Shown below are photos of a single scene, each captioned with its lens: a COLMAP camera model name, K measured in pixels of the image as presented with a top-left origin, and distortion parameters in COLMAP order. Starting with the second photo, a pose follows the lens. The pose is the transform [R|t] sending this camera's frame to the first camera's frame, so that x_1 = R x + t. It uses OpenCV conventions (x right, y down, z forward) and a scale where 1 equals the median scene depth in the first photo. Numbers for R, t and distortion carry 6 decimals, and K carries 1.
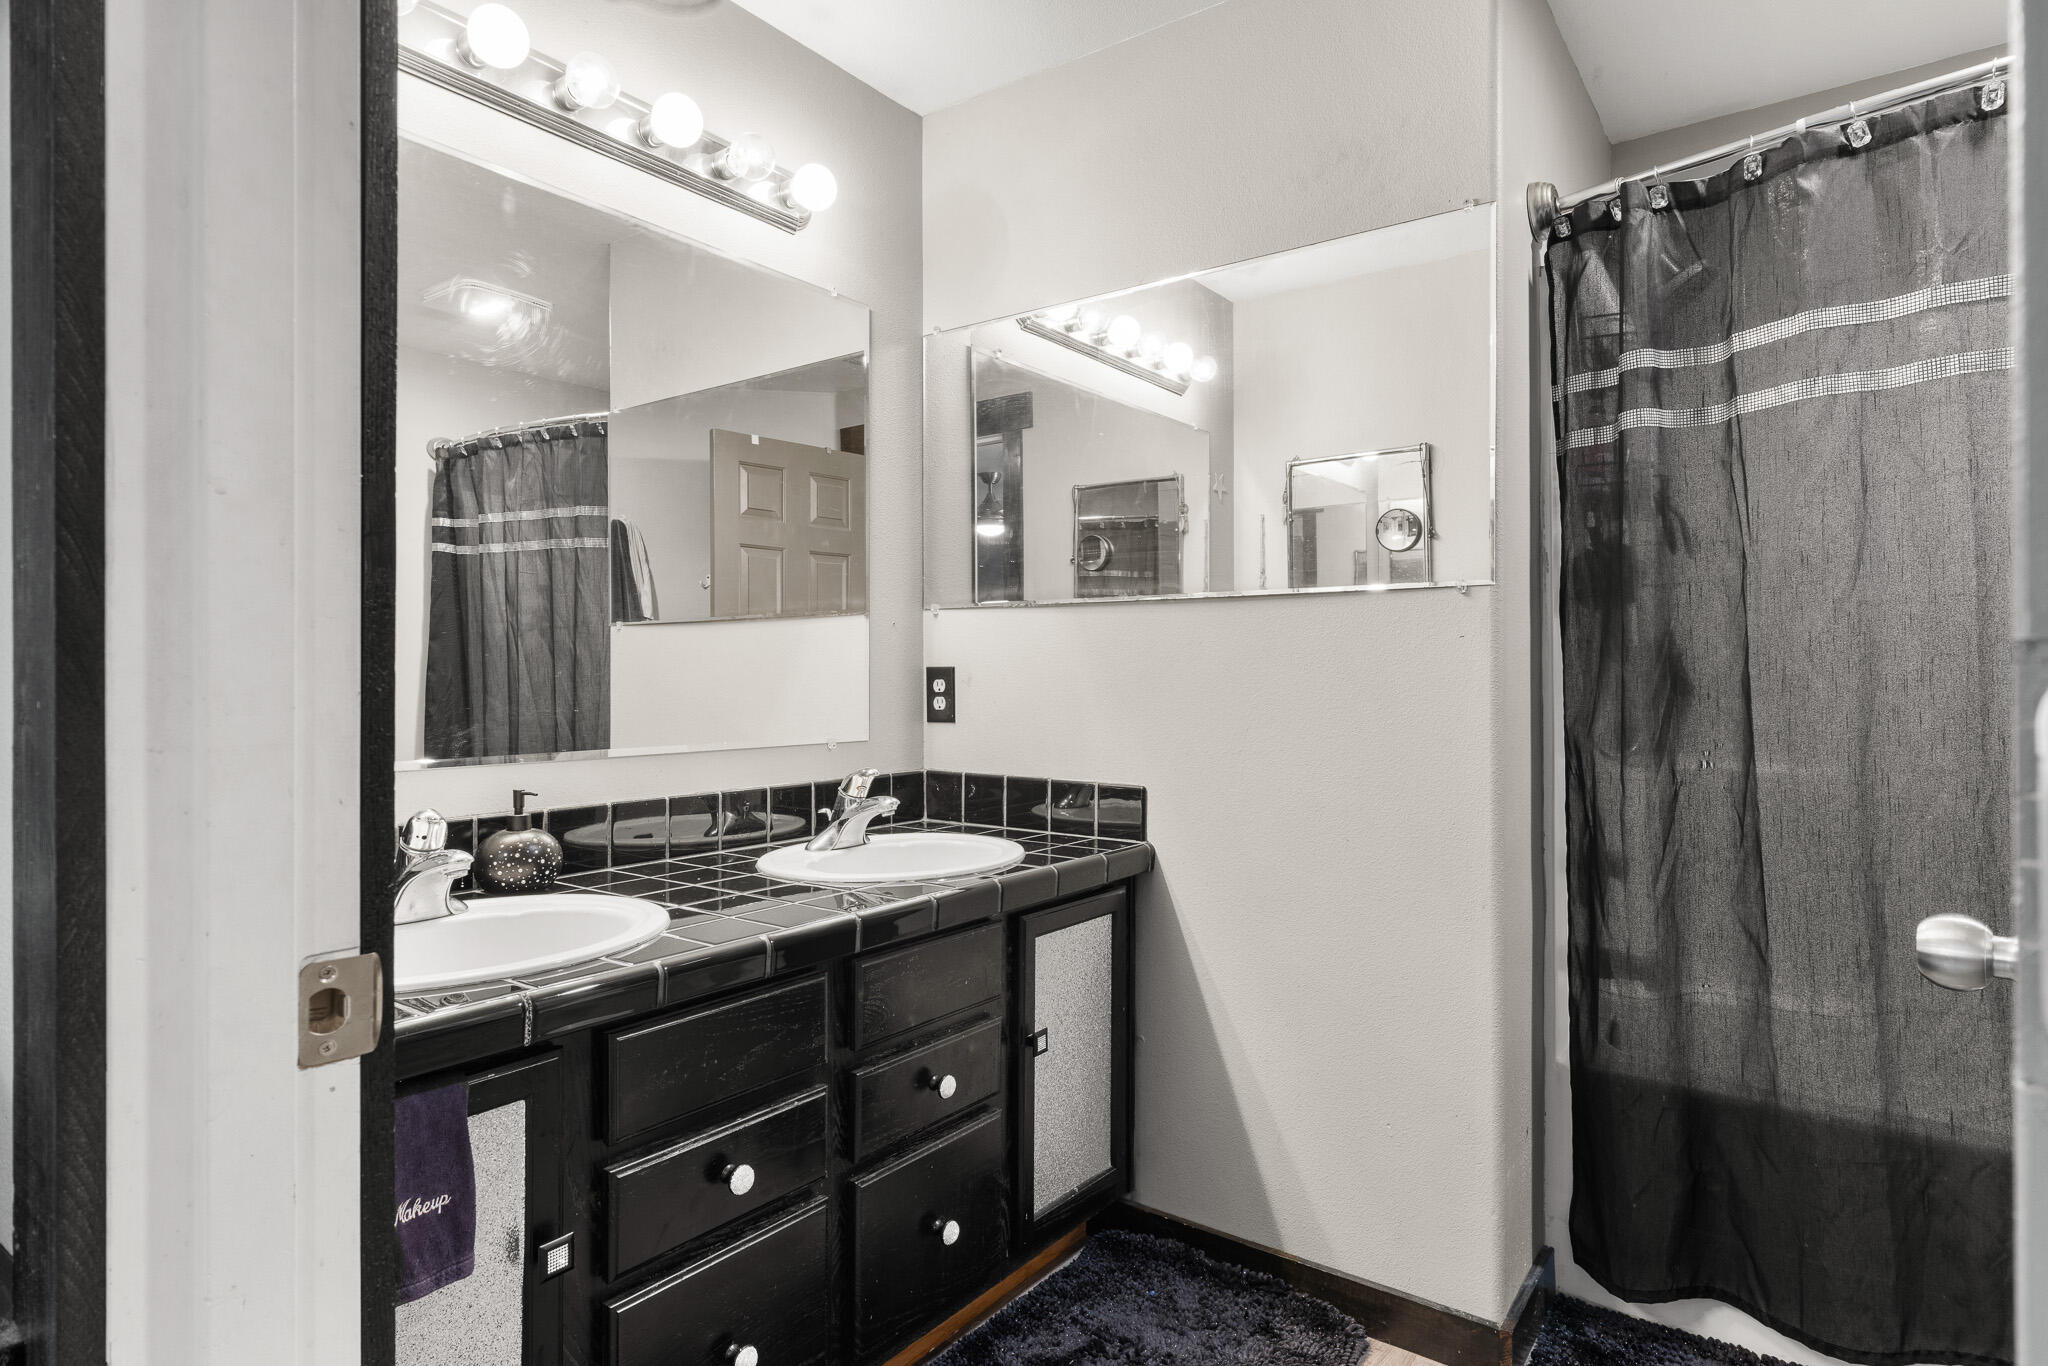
lens RADIAL K [[1099.1, 0, 1024.0], [0, 1099.1, 683.0], [0, 0, 1]] dist [-0.001574, -0.000488]
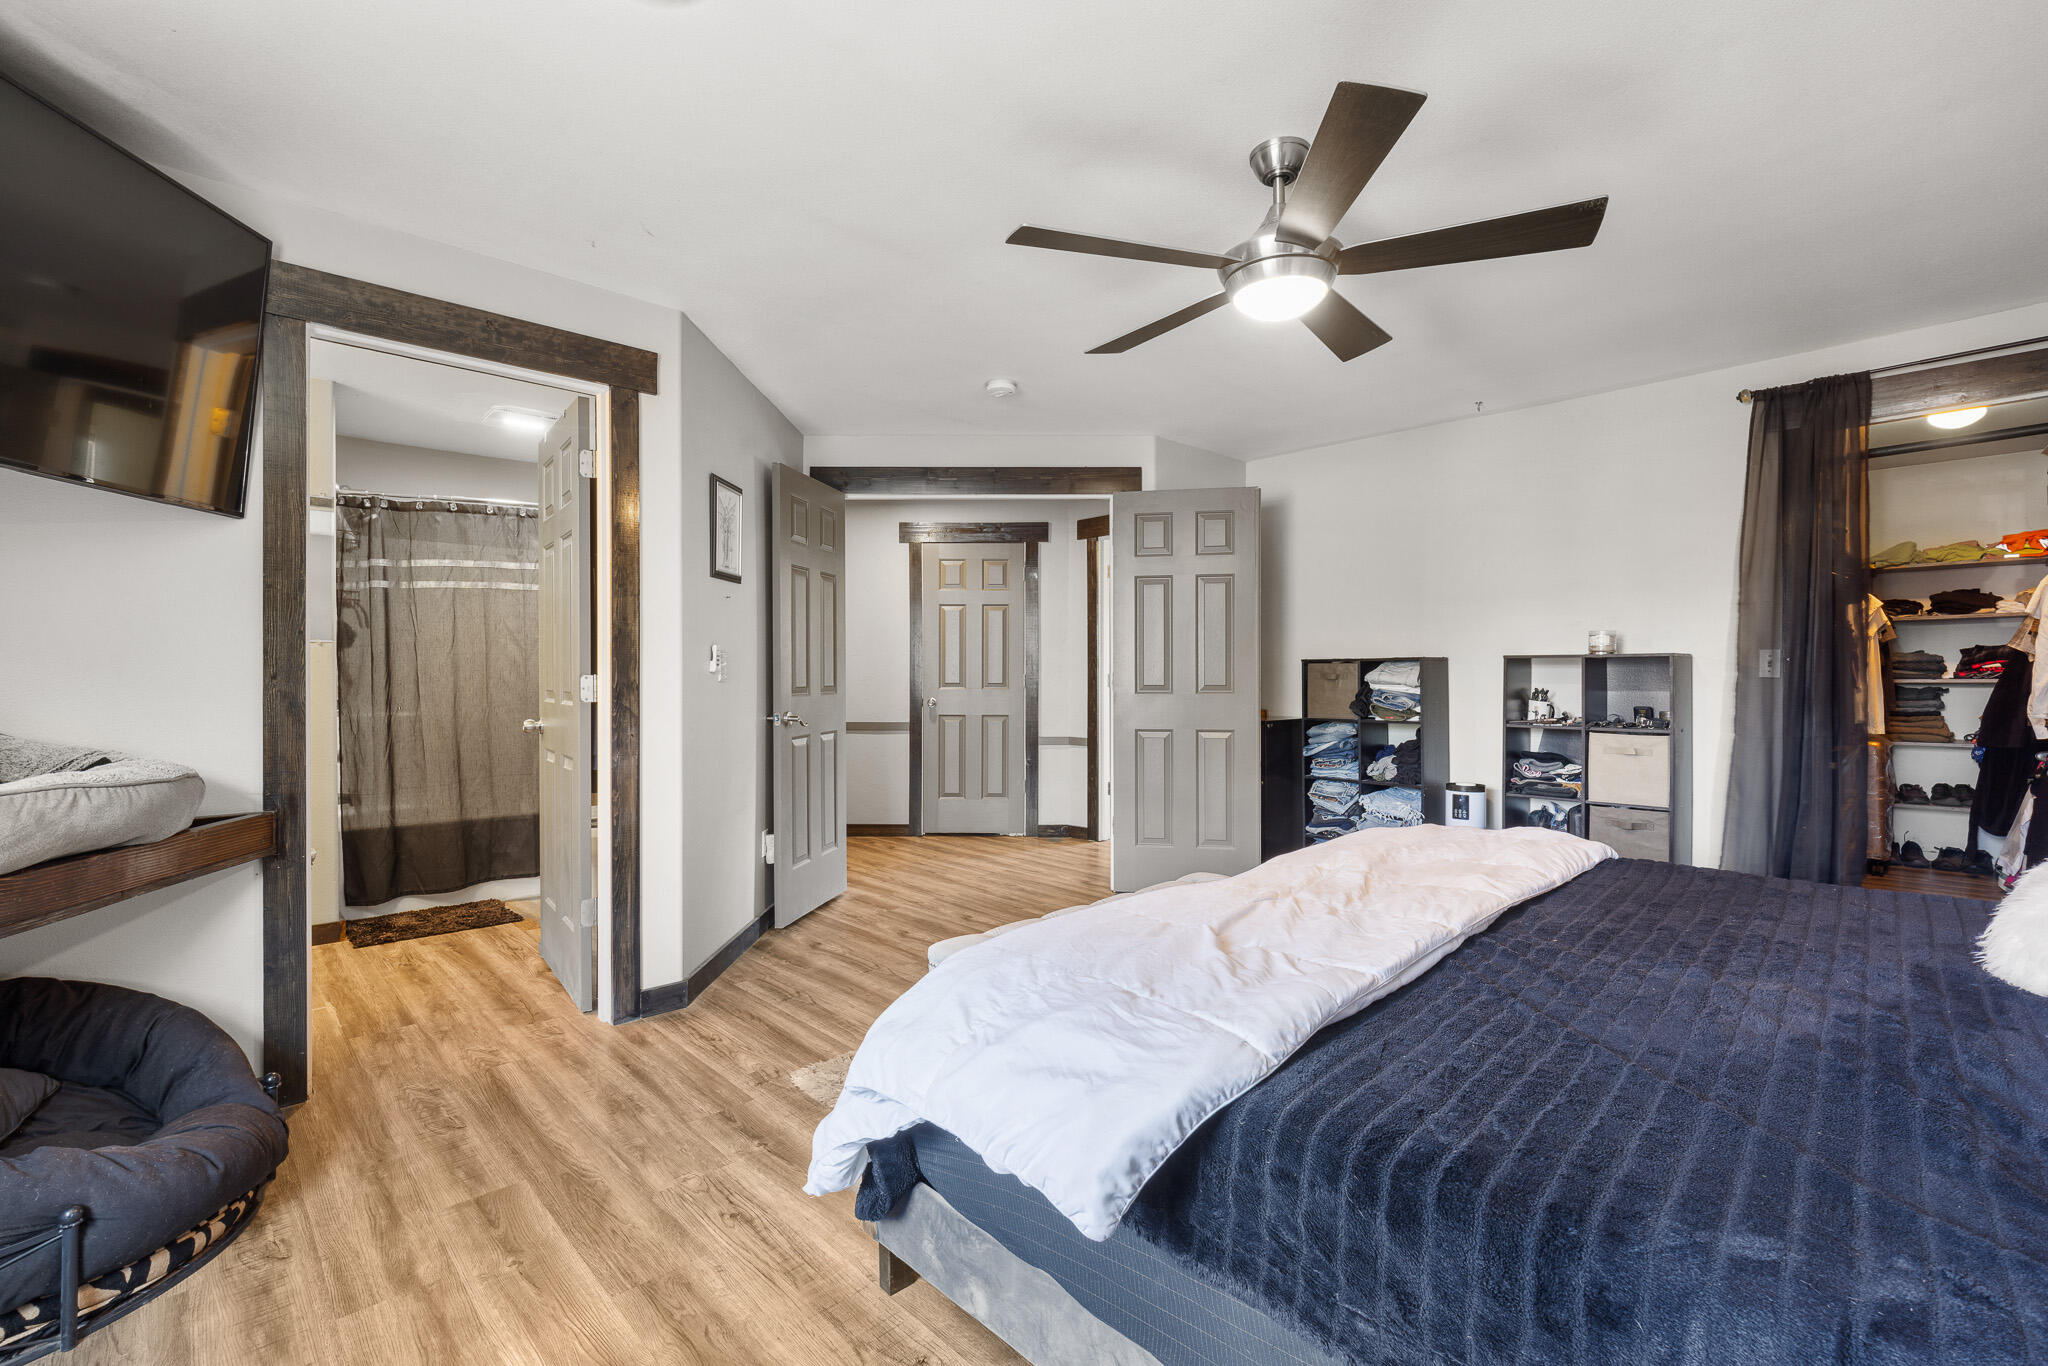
lens RADIAL K [[884.8, 0, 1033.7], [0, 884.8, 676.3], [0, 0, 1]] dist [0.002157, 0.000639]
pose [[0.158159, -0.002021, 0.987412, -1.452743], [0.008026, 0.999968, 0.000762, 0.002088], [-0.987381, 0.007804, 0.158171, -1.023182]]
